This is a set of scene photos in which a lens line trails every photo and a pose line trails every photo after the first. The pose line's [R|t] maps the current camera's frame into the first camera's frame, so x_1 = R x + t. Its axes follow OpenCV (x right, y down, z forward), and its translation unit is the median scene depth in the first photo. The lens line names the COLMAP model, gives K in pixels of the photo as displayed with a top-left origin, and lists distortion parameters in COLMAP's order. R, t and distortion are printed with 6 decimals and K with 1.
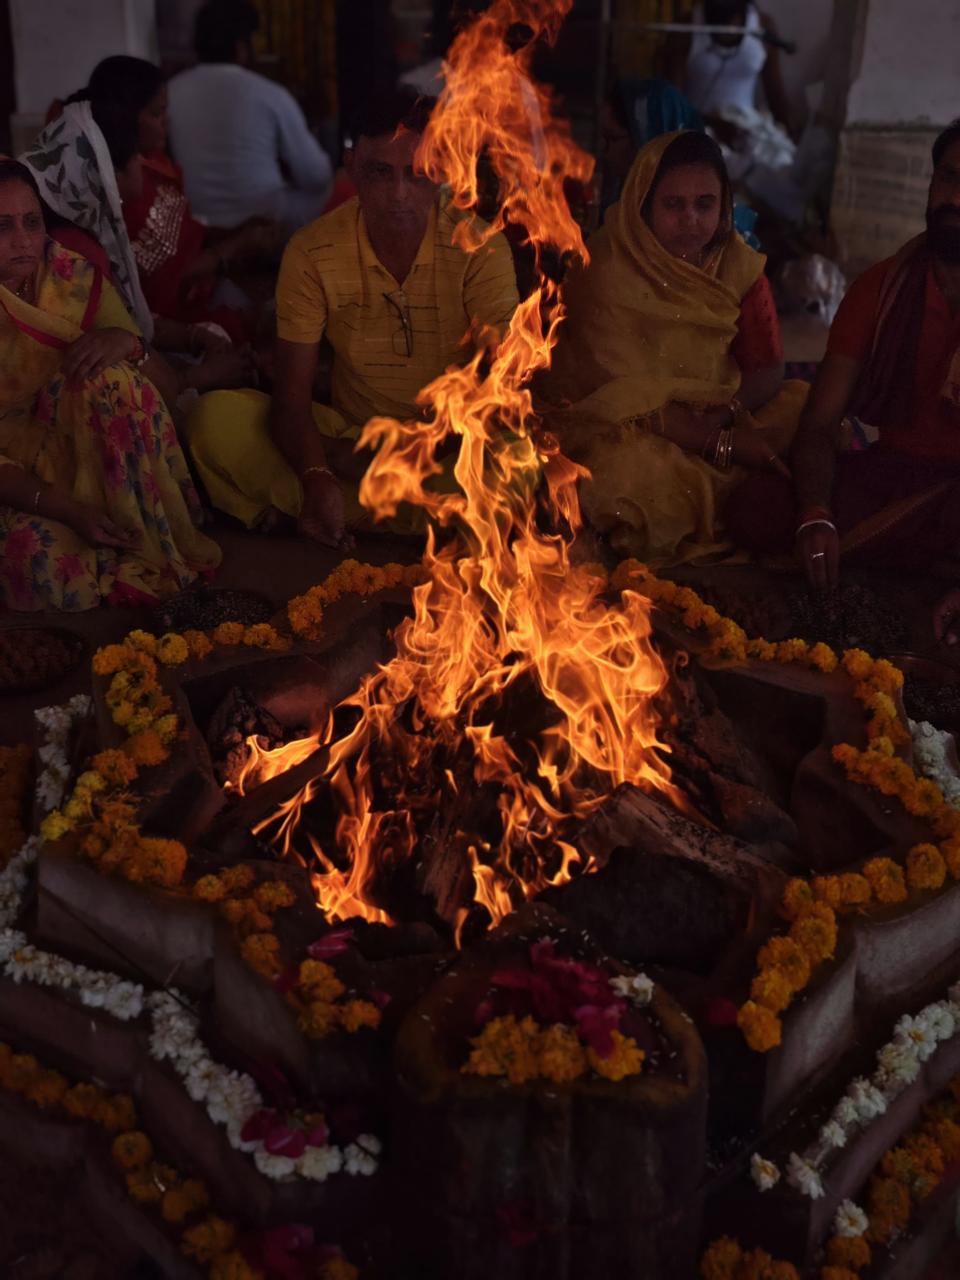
lens RADIAL K [[1837.9, 0, 480.0], [0, 1837.9, 640.0], [0, 0, 1]] dist [0.290295, -1.468292]
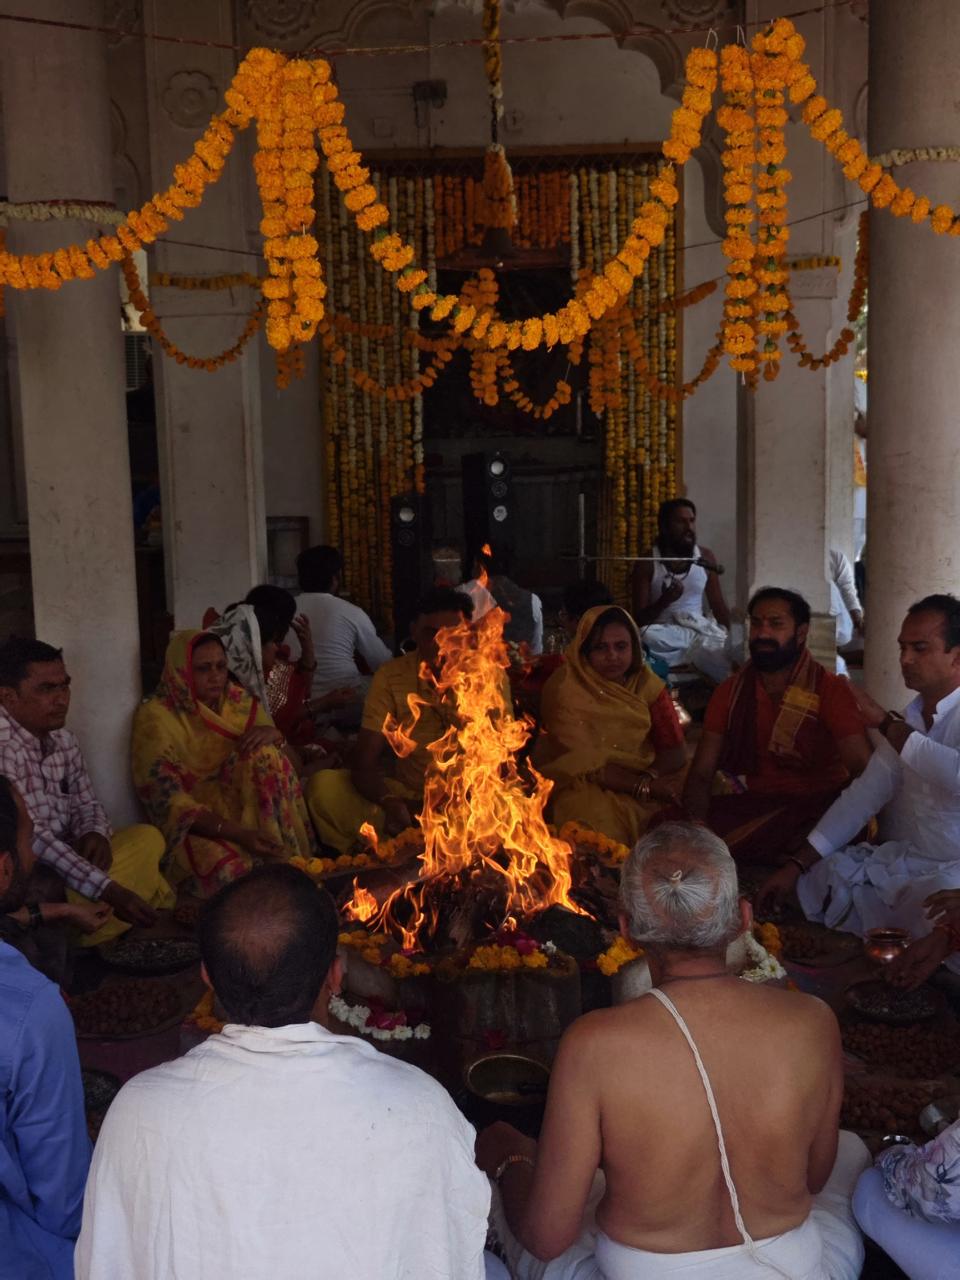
lens RADIAL K [[1837.9, 0, 480.0], [0, 1837.9, 640.0], [0, 0, 1]] dist [0.290295, -1.468292]
pose [[0.999334, -0.028951, -0.022209, 0.032291], [0.021415, 0.958164, -0.285418, 0.235240], [0.029543, 0.284752, 0.958146, -0.596538]]
